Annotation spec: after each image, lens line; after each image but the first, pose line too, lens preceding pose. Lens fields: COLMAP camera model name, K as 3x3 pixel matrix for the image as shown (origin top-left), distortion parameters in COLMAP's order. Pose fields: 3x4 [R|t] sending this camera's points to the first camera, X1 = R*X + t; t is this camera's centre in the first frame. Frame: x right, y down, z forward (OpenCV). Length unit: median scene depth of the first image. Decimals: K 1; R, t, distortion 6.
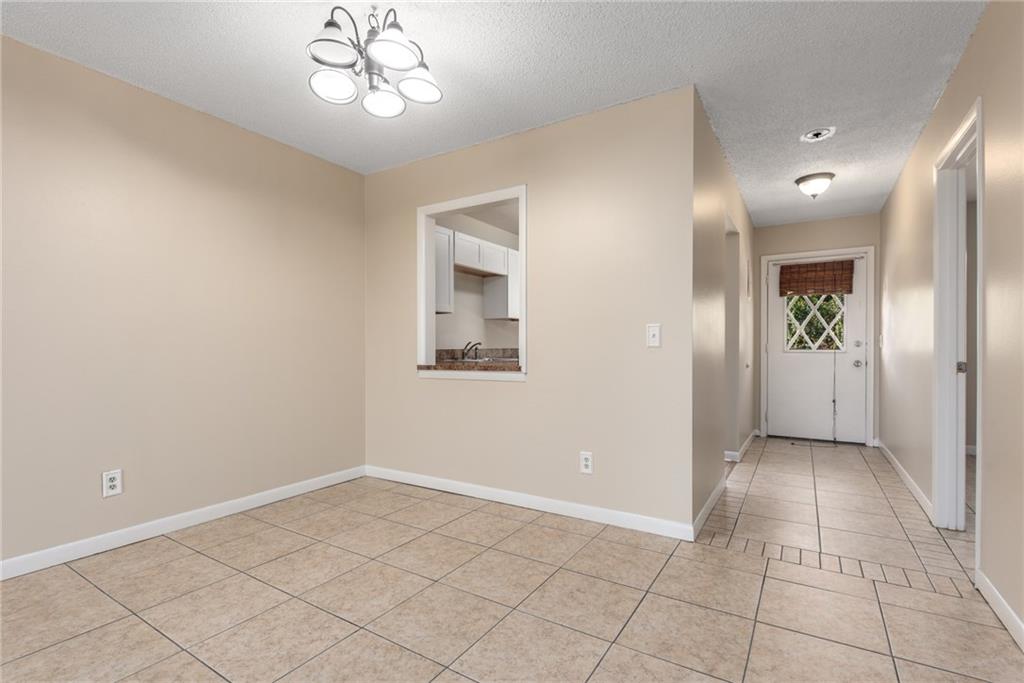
lens RADIAL K [[460.1, 0, 522.2], [0, 460.1, 349.6], [0, 0, 1]] dist [-0.009248, 0.000721]
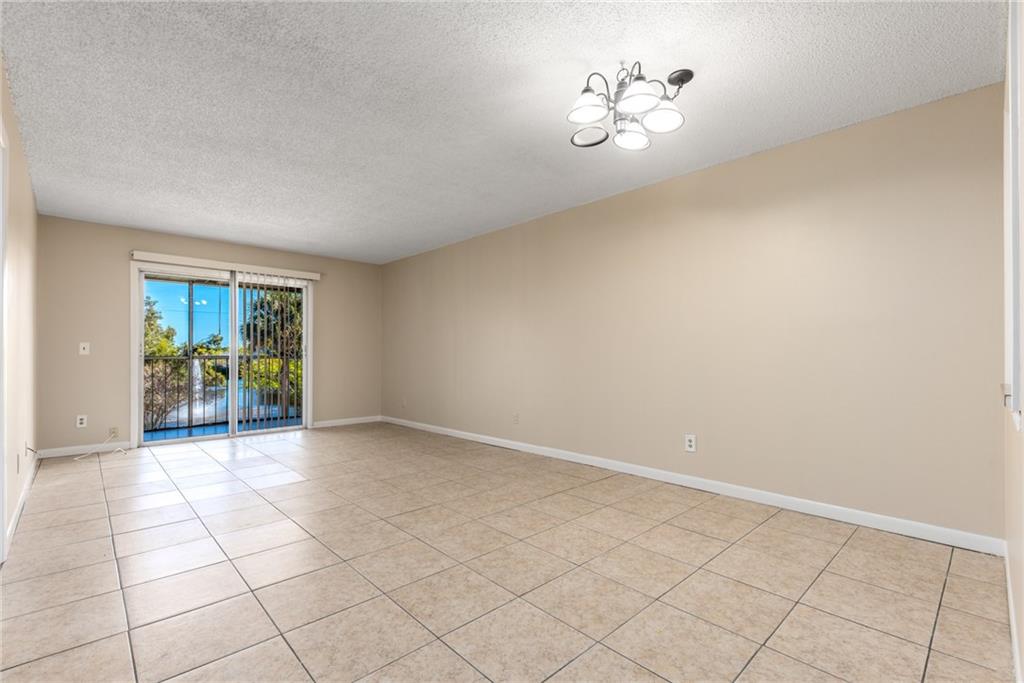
lens RADIAL K [[460.1, 0, 514.7], [0, 460.1, 347.2], [0, 0, 1]] dist [-0.009248, 0.000721]
pose [[-0.251433, -0.006949, -0.967850, 0.684297], [-0.007208, 0.999960, -0.005307, -0.007650], [0.967848, 0.005642, -0.251473, 0.807620]]
